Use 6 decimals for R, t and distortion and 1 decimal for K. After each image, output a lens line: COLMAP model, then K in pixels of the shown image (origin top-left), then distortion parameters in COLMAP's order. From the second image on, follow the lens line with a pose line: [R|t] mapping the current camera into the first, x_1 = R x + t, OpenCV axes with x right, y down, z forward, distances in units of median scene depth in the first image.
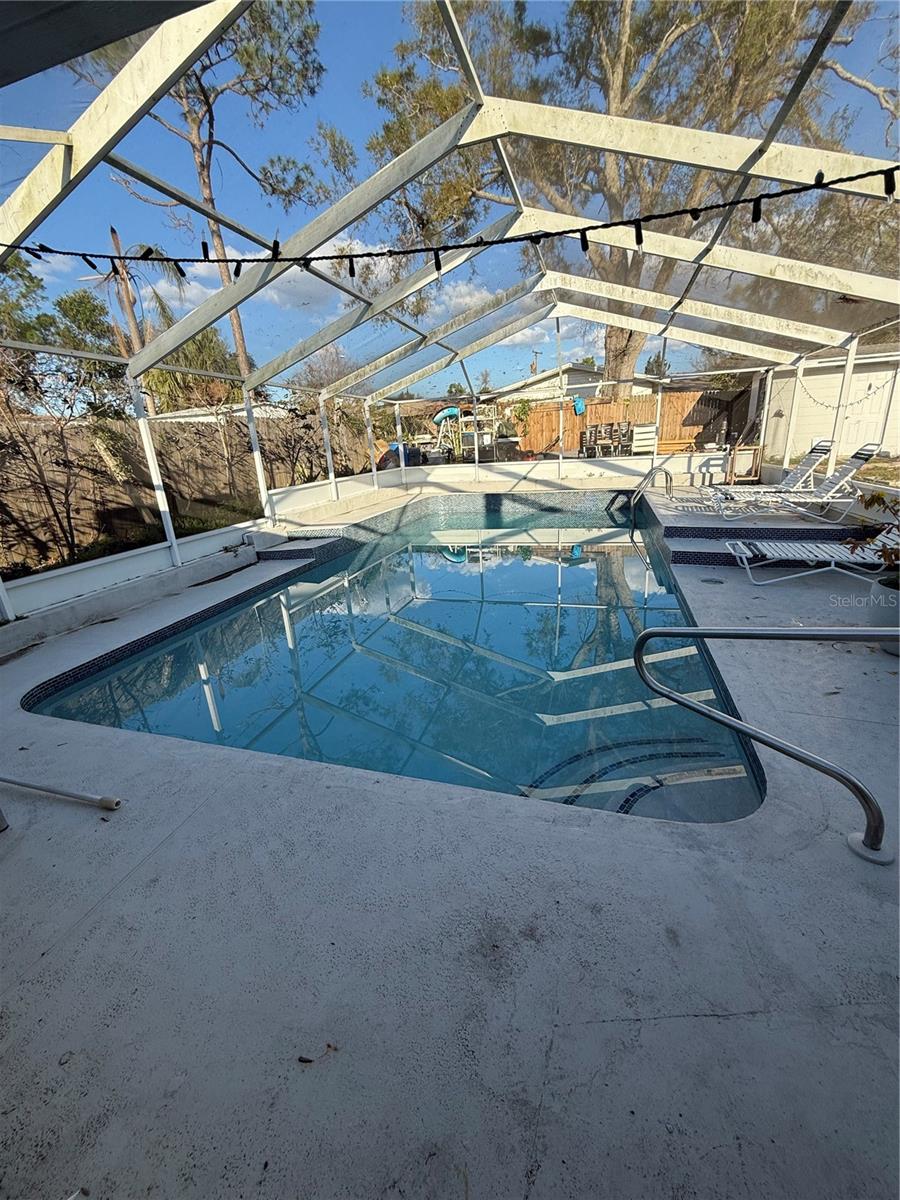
lens RADIAL K [[477.6, 0, 448.8], [0, 477.6, 598.1], [0, 0, 1]] dist [0.000806, -0.000526]
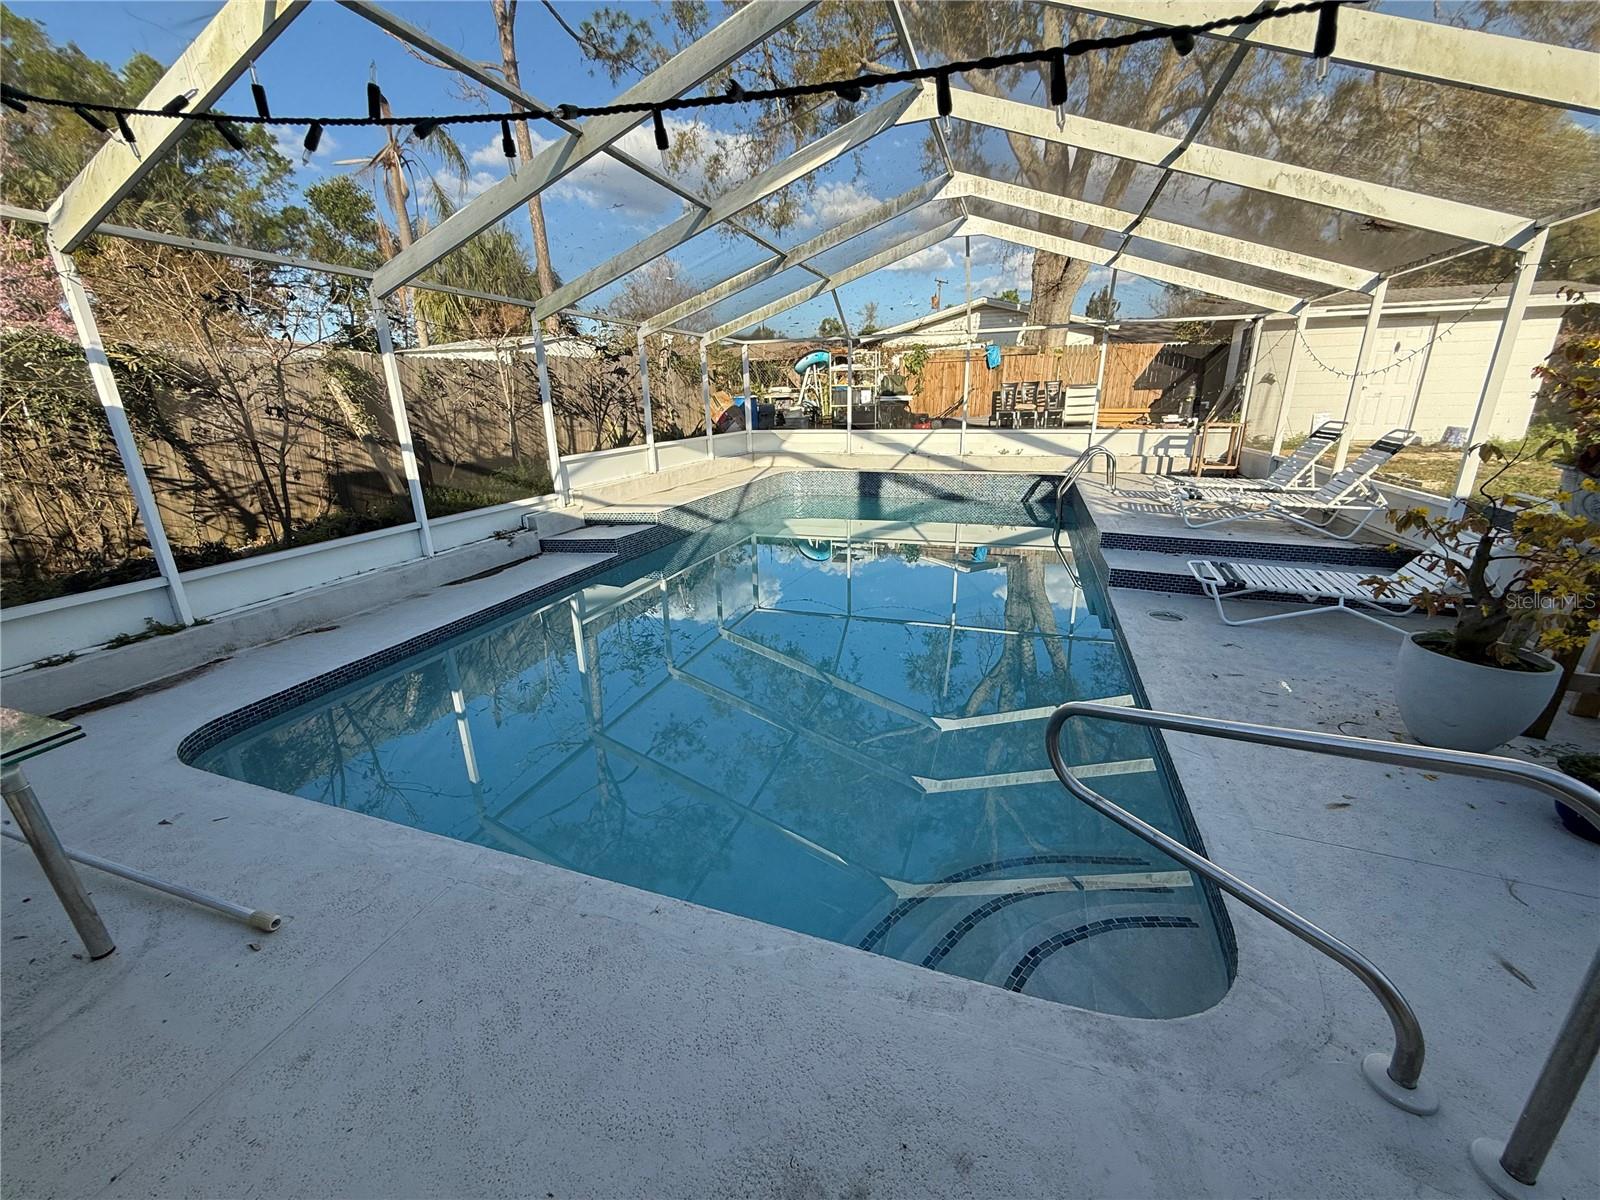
lens RADIAL K [[636.8, 0, 796.4], [0, 636.8, 599.4], [0, 0, 1]] dist [0.000806, -0.000526]
pose [[0.998691, 0.047138, -0.019860, 0.012731], [-0.047242, 0.998872, -0.004798, -0.016979], [0.019611, 0.005730, 0.999791, 0.026463]]
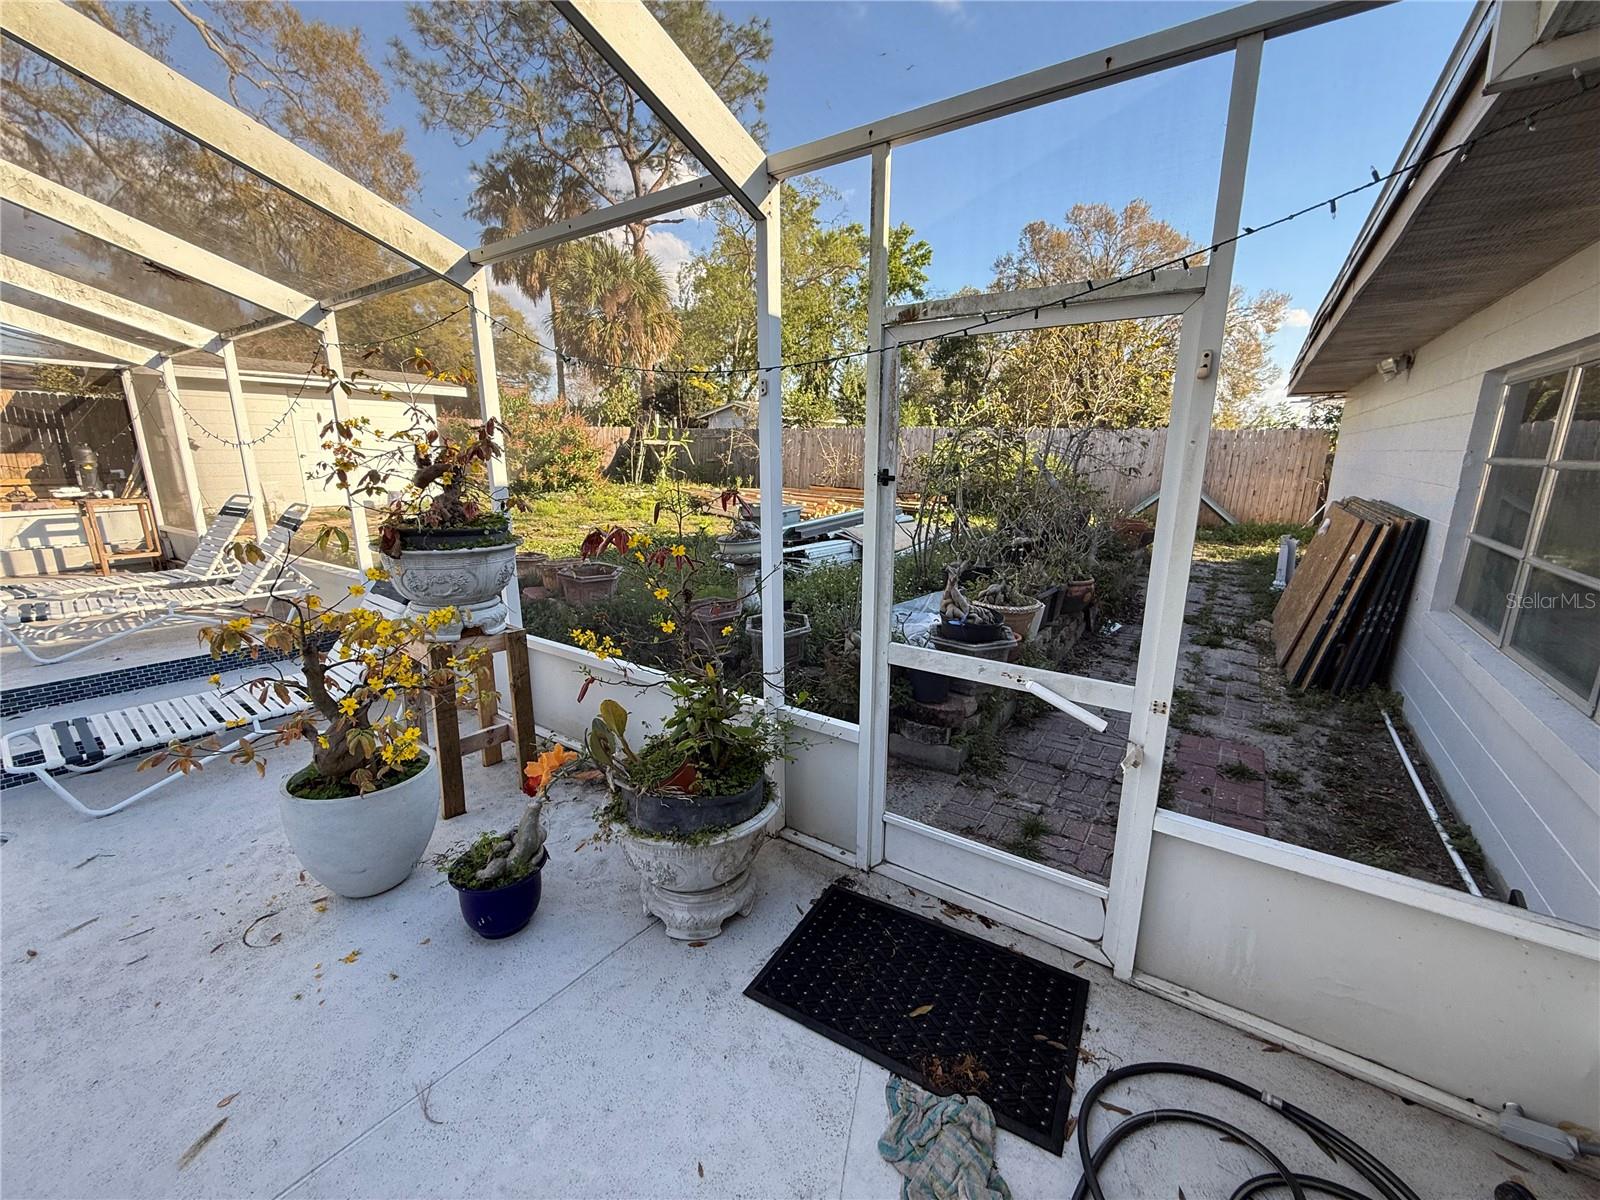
lens RADIAL K [[636.8, 0, 796.0], [0, 636.8, 601.2], [0, 0, 1]] dist [0.000806, -0.000526]
pose [[0.298988, -0.159429, 0.940845, 0.165603], [0.276886, 0.958022, 0.074349, -0.047559], [-0.913203, 0.238278, 0.330580, 0.077778]]
